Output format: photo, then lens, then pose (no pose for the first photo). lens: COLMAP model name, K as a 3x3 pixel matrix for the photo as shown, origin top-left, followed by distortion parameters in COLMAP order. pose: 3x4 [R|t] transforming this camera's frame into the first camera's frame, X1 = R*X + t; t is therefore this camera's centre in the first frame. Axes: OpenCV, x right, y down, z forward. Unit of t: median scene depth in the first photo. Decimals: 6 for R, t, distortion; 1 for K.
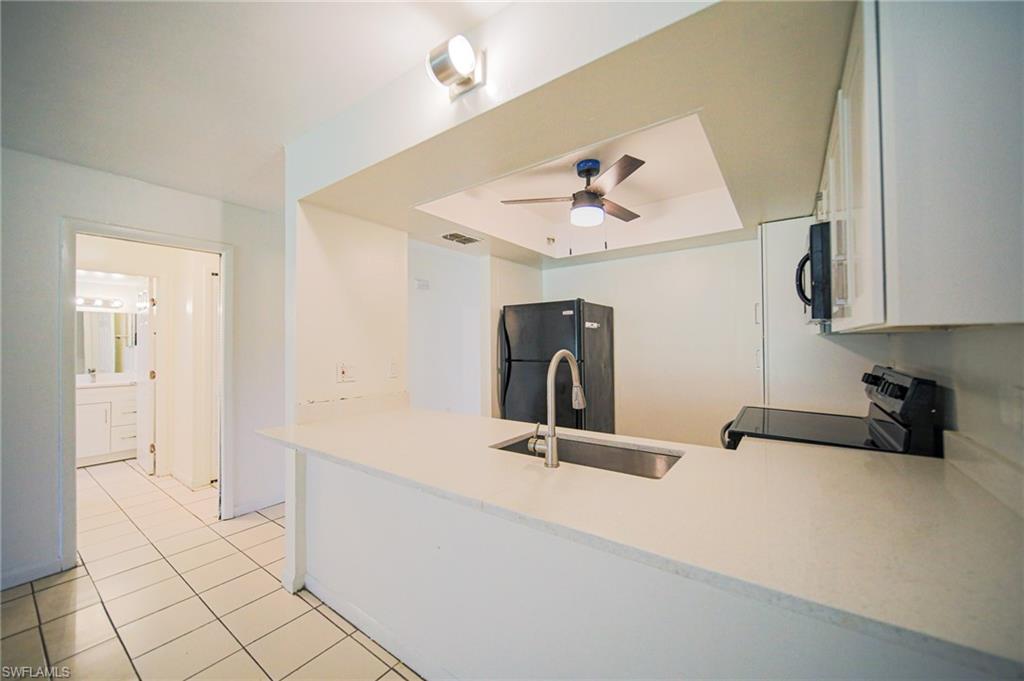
lens RADIAL K [[363.1, 0, 502.4], [0, 363.1, 342.0], [0, 0, 1]] dist [-0.006236, 0.000134]
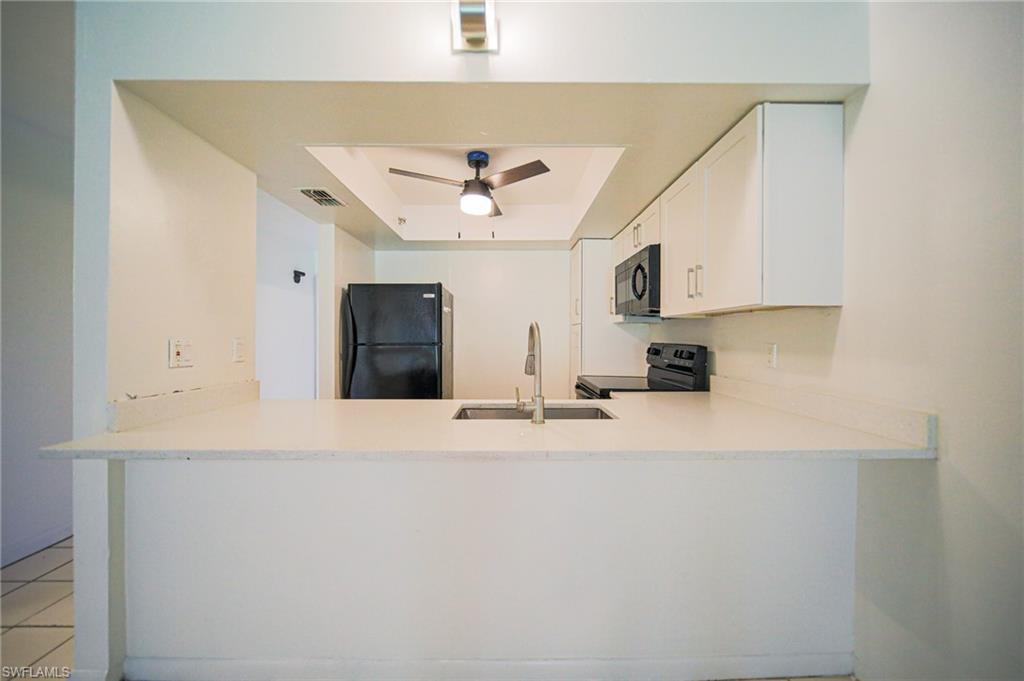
lens RADIAL K [[363.1, 0, 502.2], [0, 363.1, 339.2], [0, 0, 1]] dist [-0.006236, 0.000134]
pose [[0.822990, 0.009557, 0.567976, -0.304383], [-0.016619, 0.999836, 0.007257, 0.039001], [-0.567813, -0.015412, 0.823013, 0.074281]]
